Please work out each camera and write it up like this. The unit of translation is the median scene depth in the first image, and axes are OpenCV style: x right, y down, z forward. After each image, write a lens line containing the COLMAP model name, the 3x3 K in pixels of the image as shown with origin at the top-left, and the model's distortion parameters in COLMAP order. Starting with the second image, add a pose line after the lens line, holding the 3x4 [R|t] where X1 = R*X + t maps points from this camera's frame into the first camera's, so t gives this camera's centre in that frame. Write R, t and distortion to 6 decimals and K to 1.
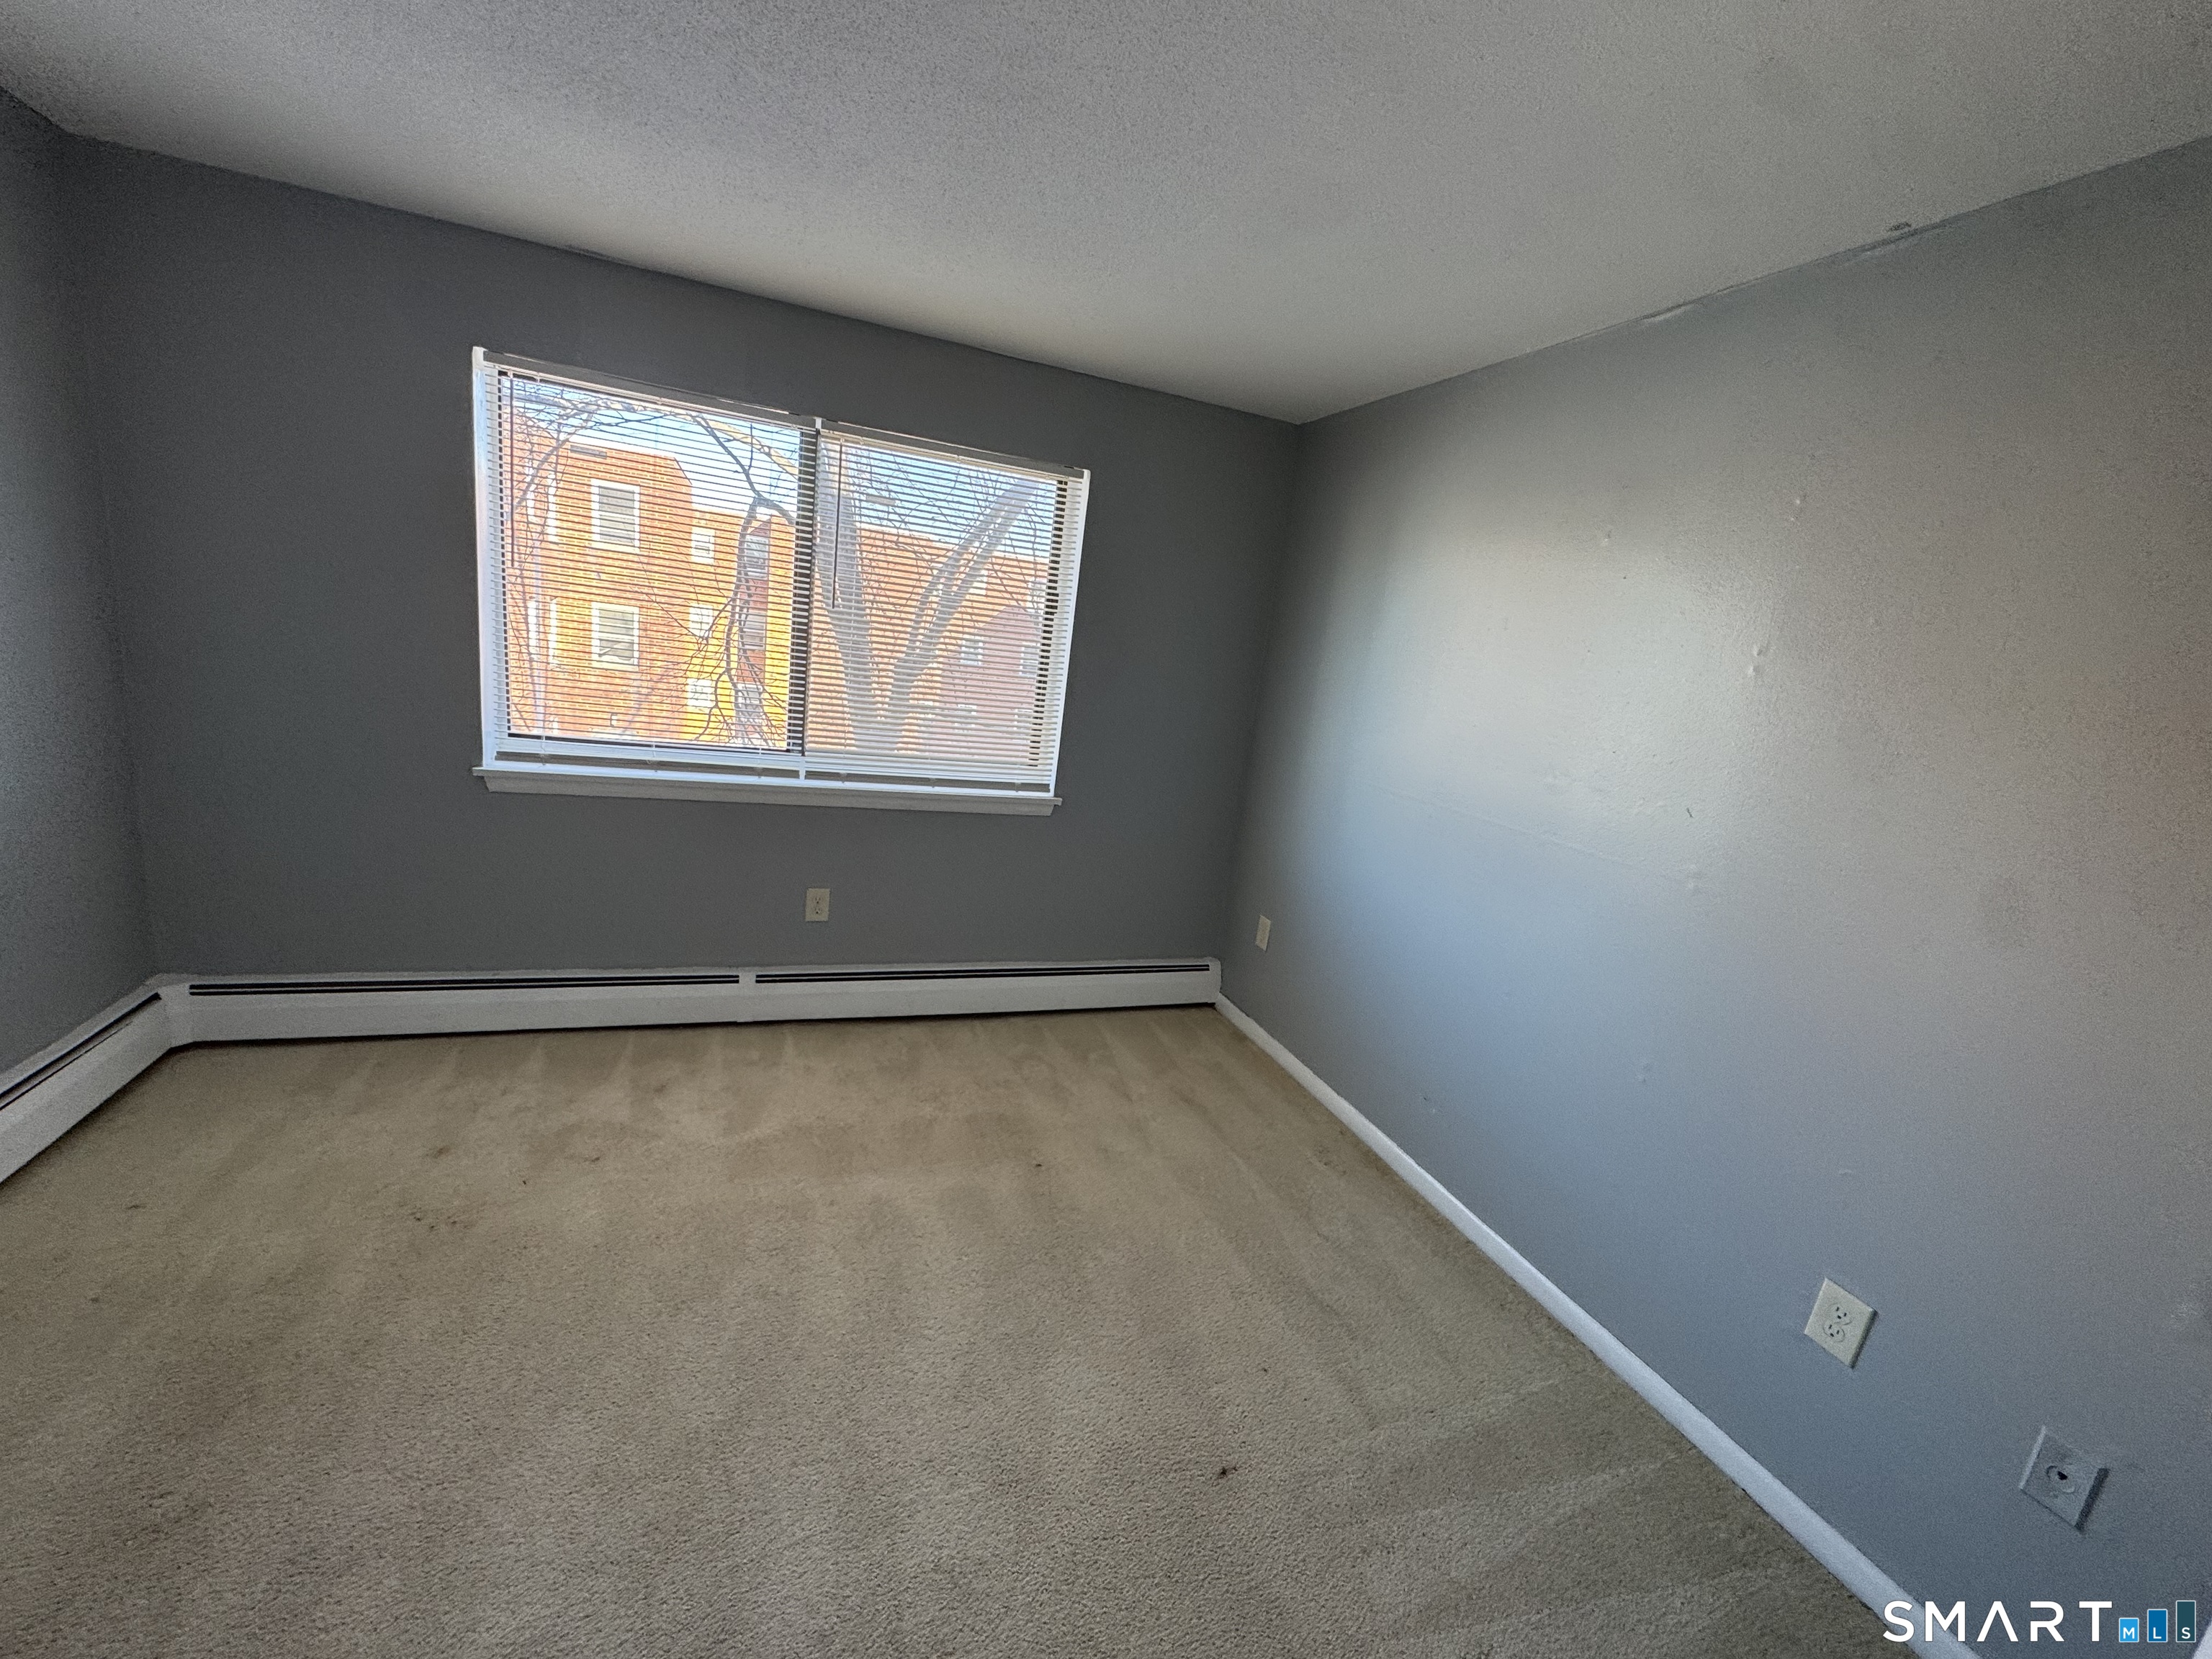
lens RADIAL K [[881.2, 0, 1098.7], [0, 881.2, 831.6], [0, 0, 1]] dist [-0.002002, -0.000146]
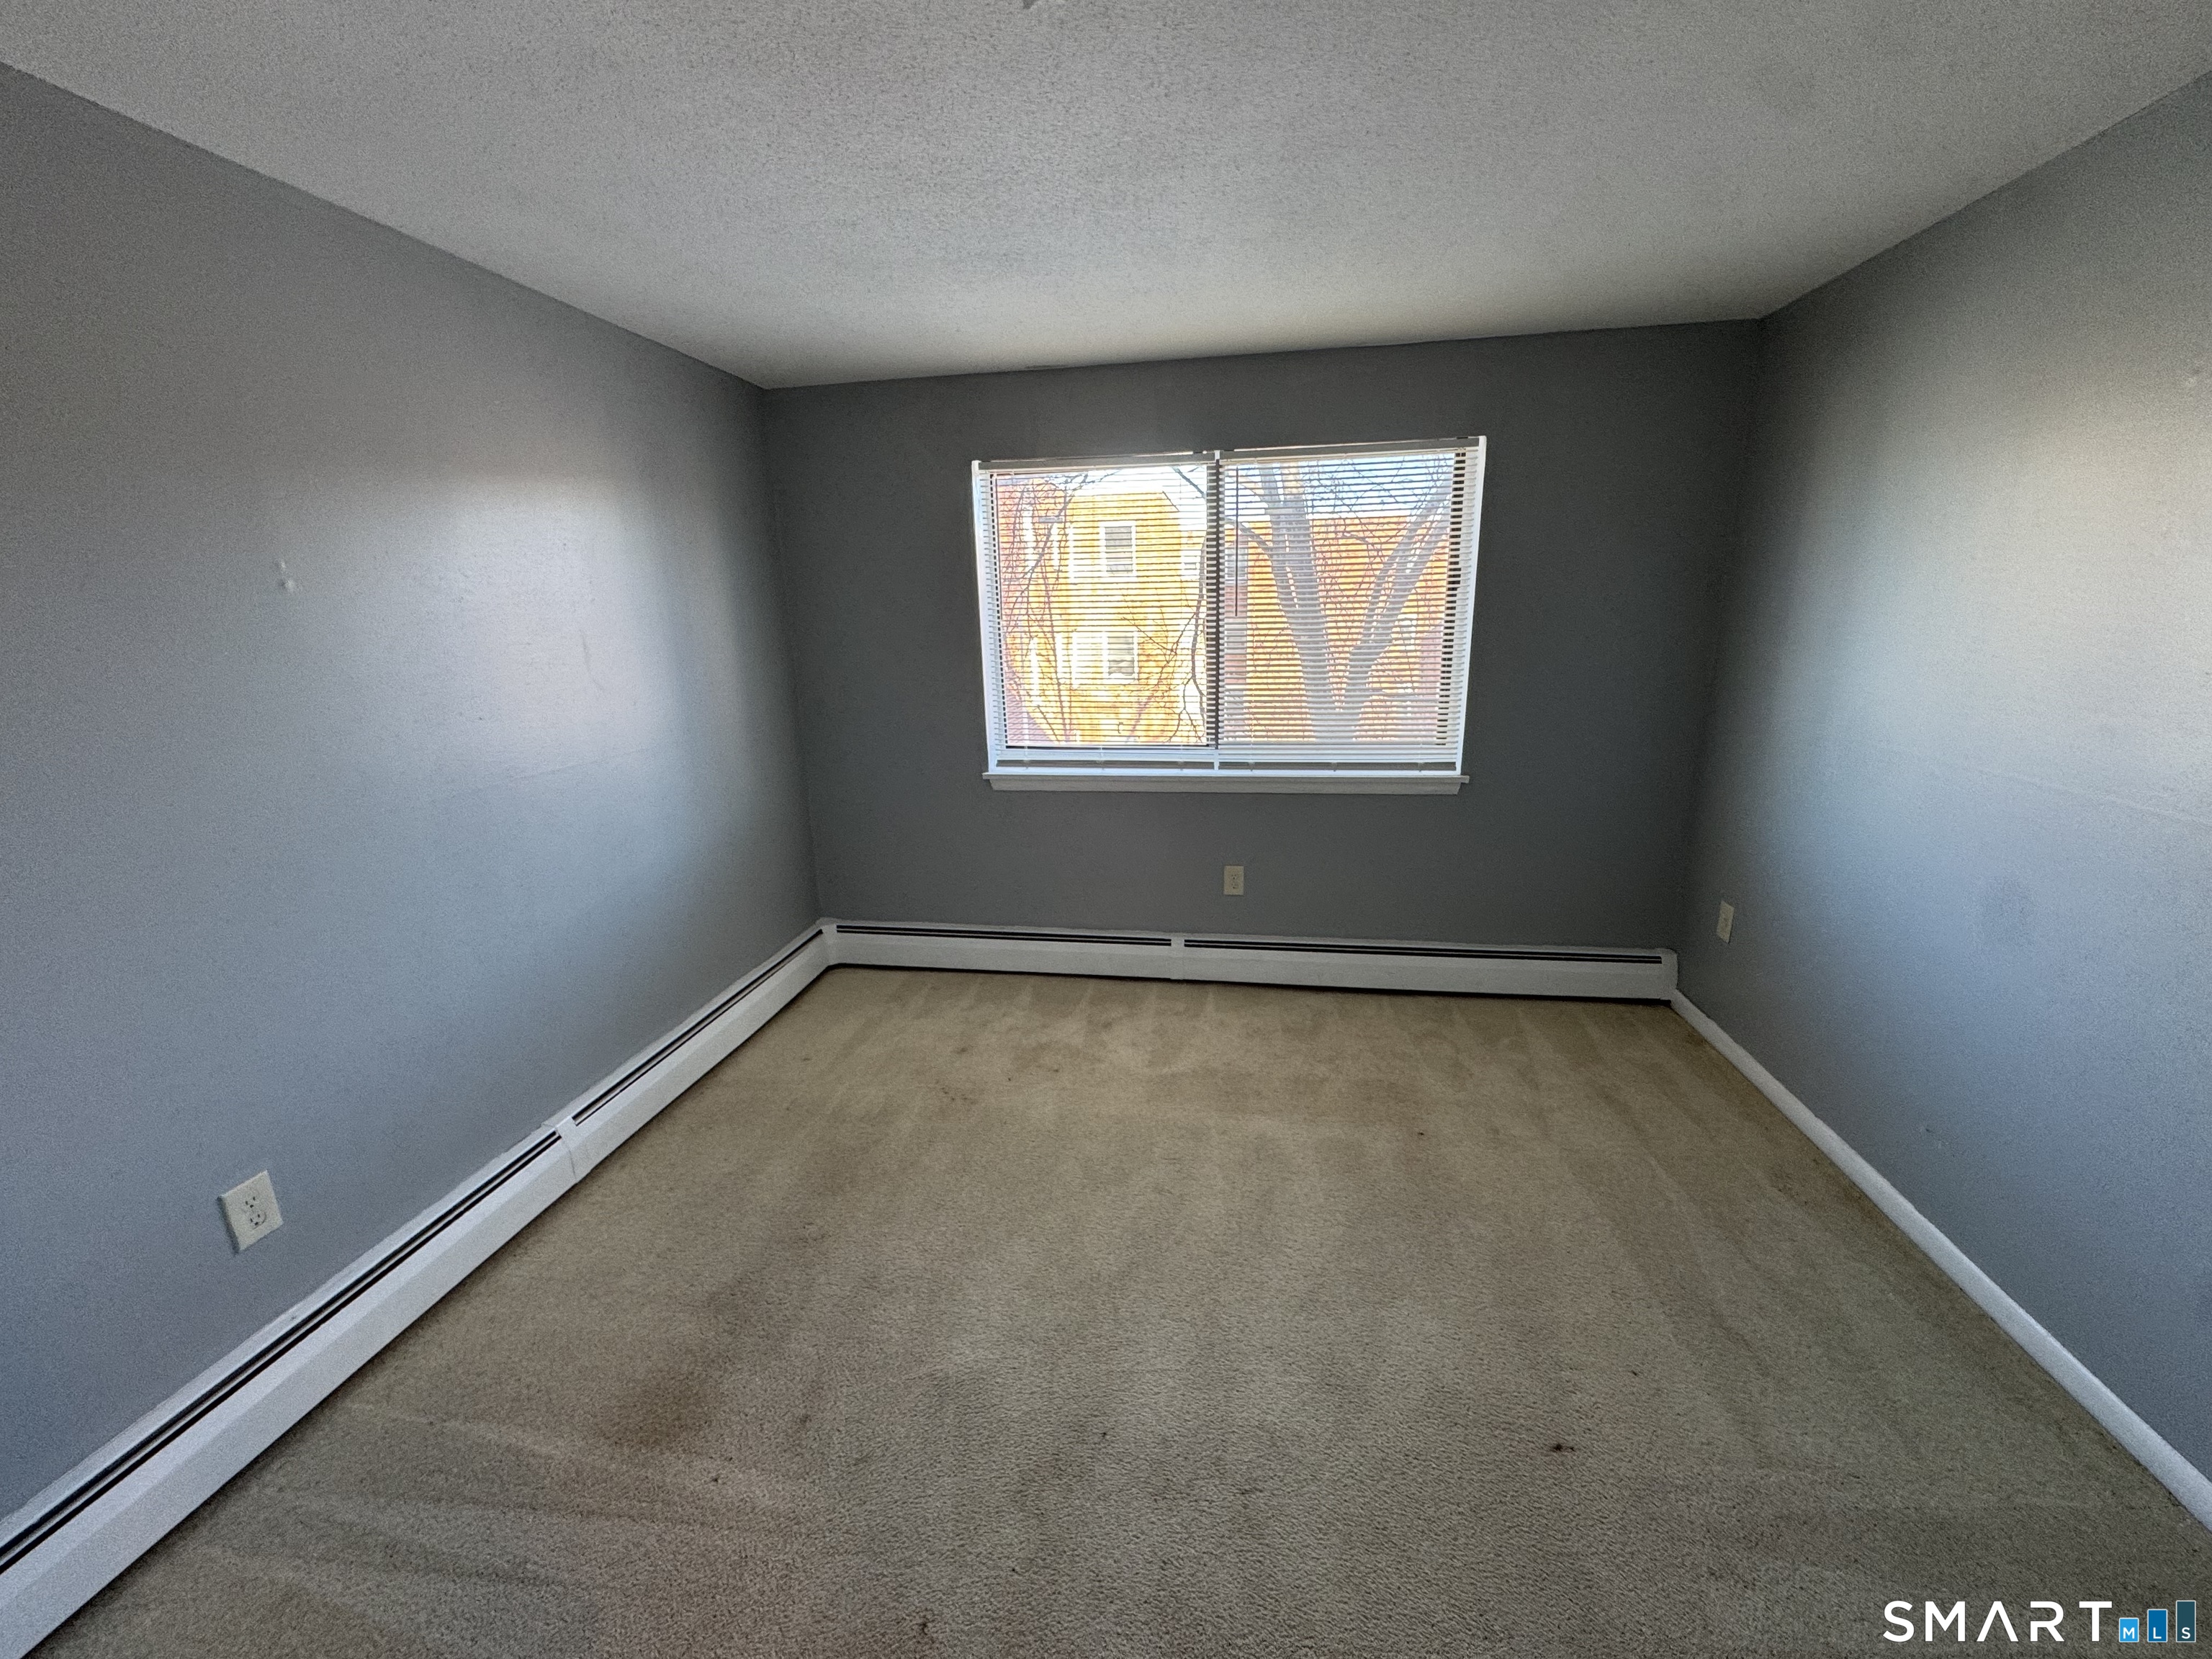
lens RADIAL K [[881.2, 0, 1099.7], [0, 881.2, 833.4], [0, 0, 1]] dist [-0.002002, -0.000146]
pose [[0.856388, -0.012654, -0.516178, 0.138167], [0.019245, 0.999787, 0.007420, 0.013309], [0.515974, -0.016288, 0.856449, -0.063076]]
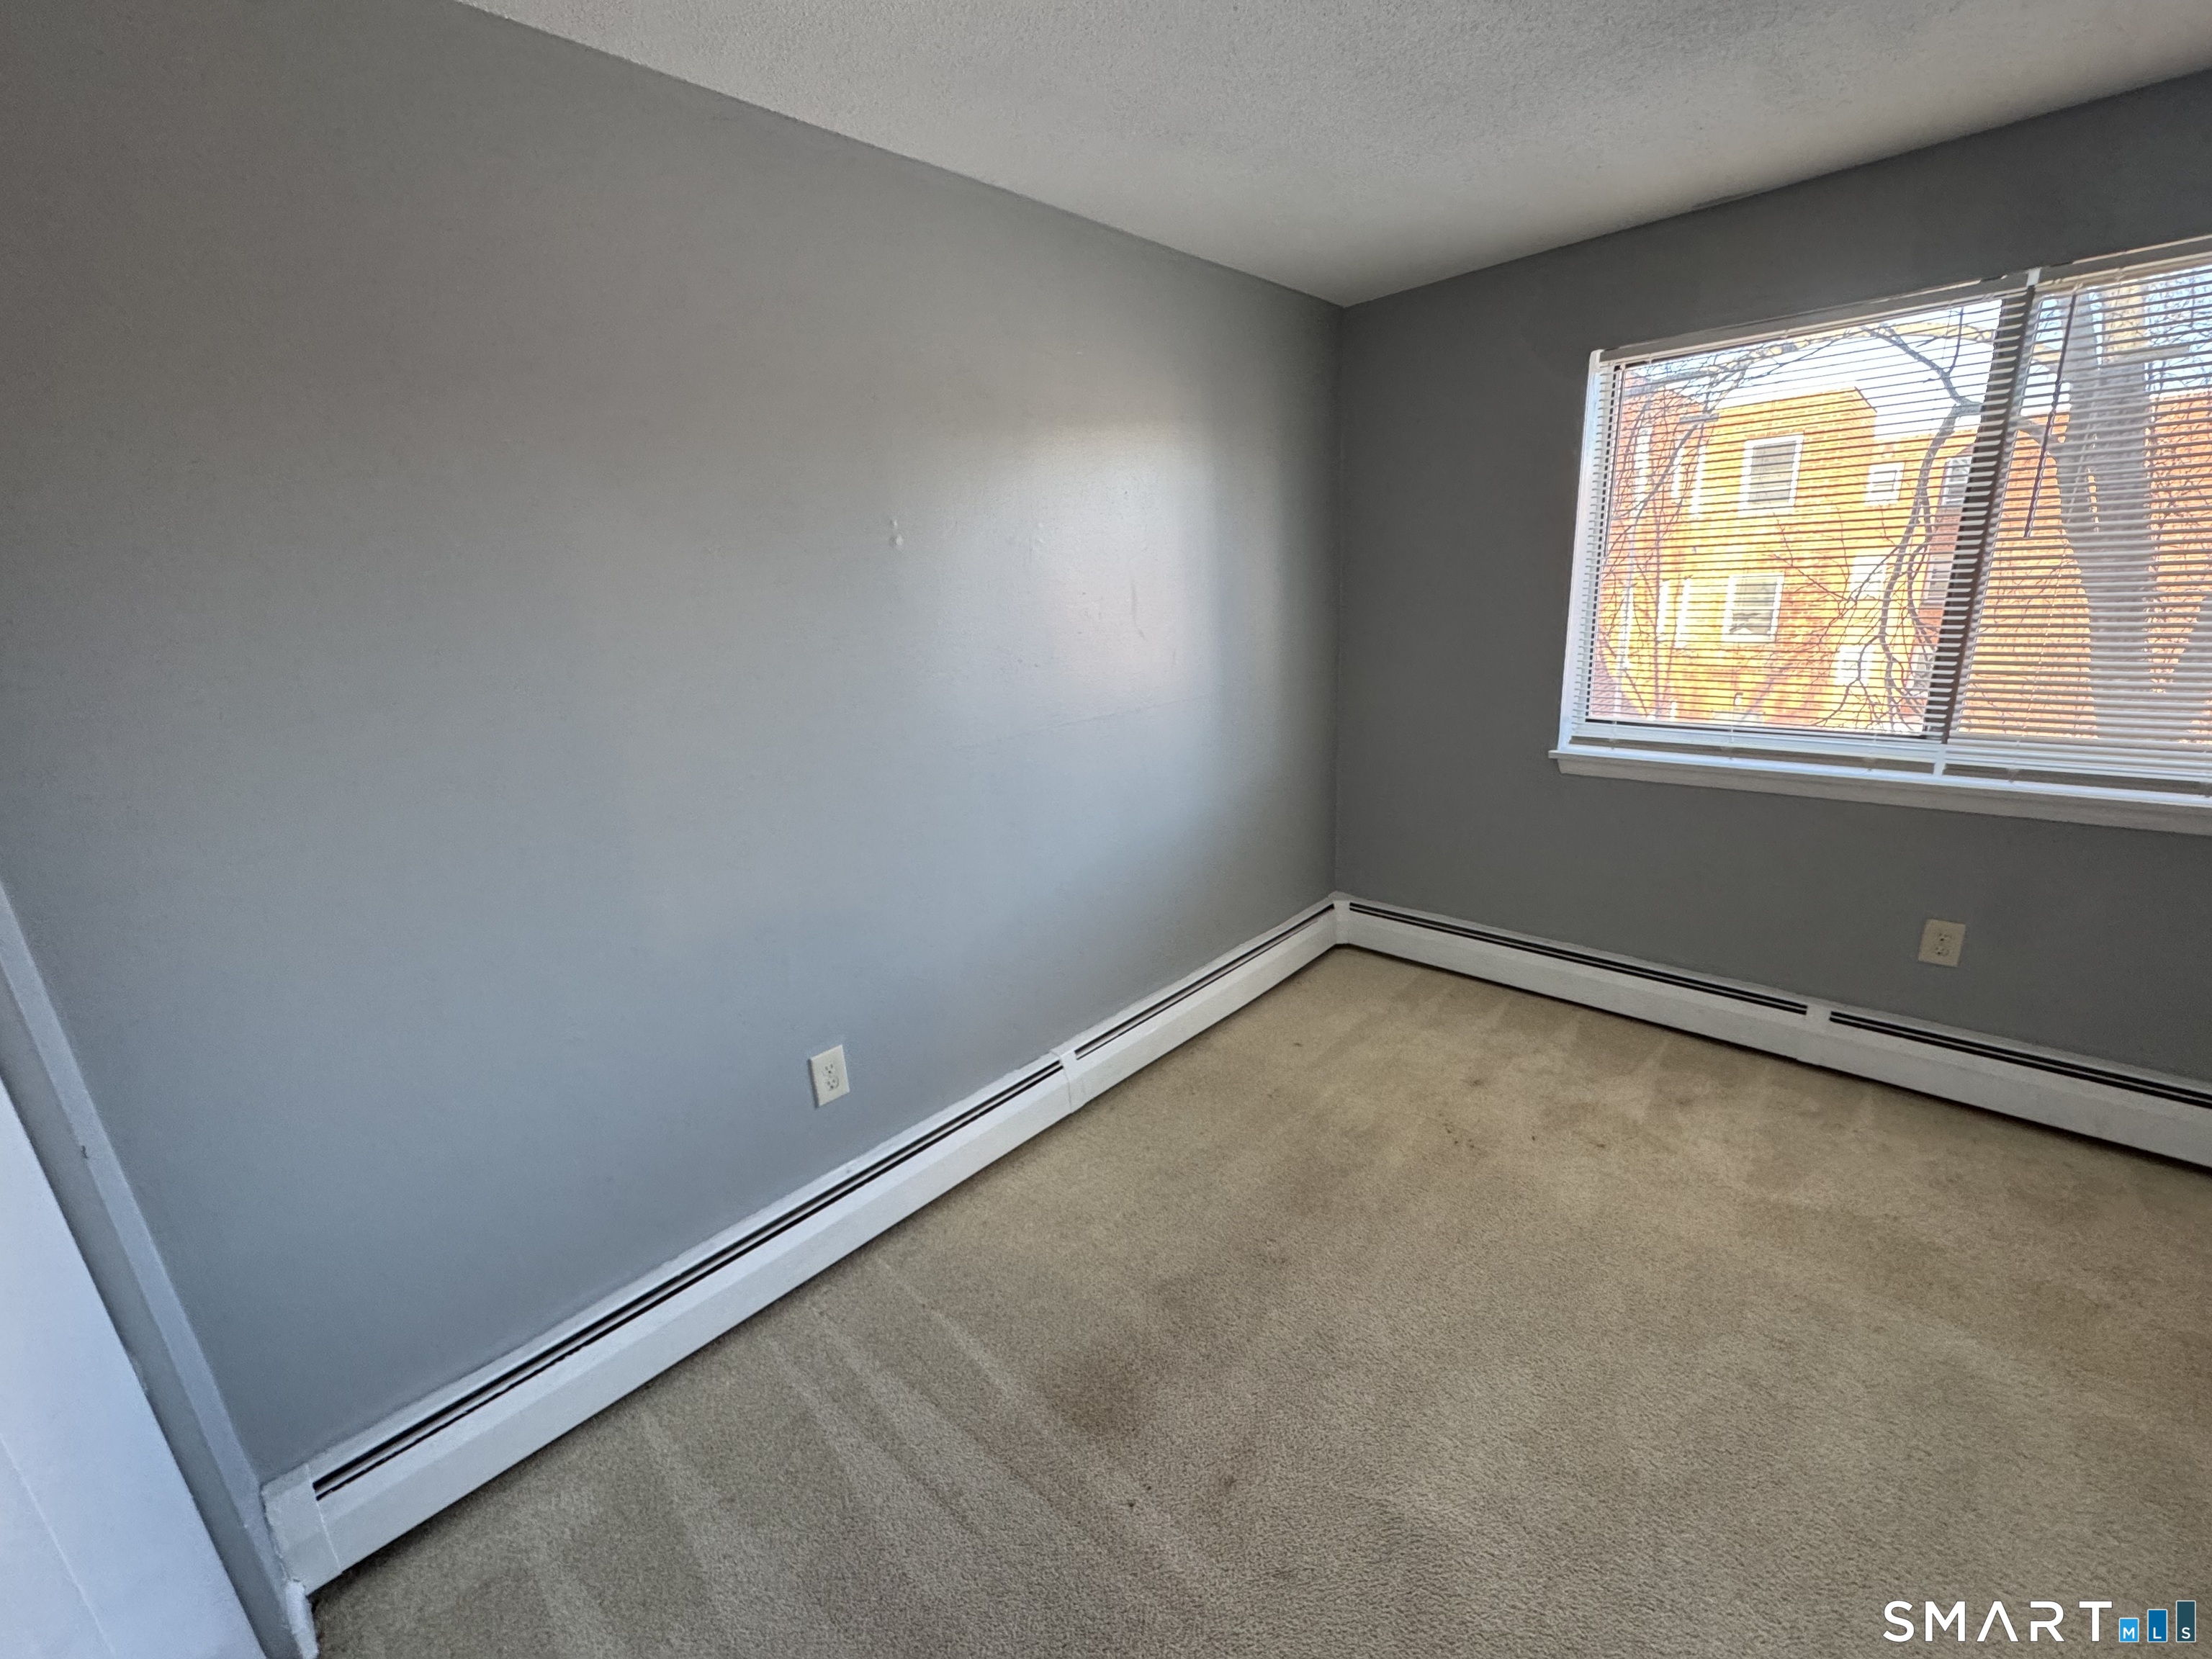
lens RADIAL K [[881.2, 0, 1111.9], [0, 881.2, 830.0], [0, 0, 1]] dist [-0.002002, -0.000146]
pose [[0.434421, 0.101189, -0.895008, 0.040160], [-0.084865, 0.993847, 0.071172, -0.006793], [0.896703, 0.045036, 0.440335, 0.040445]]
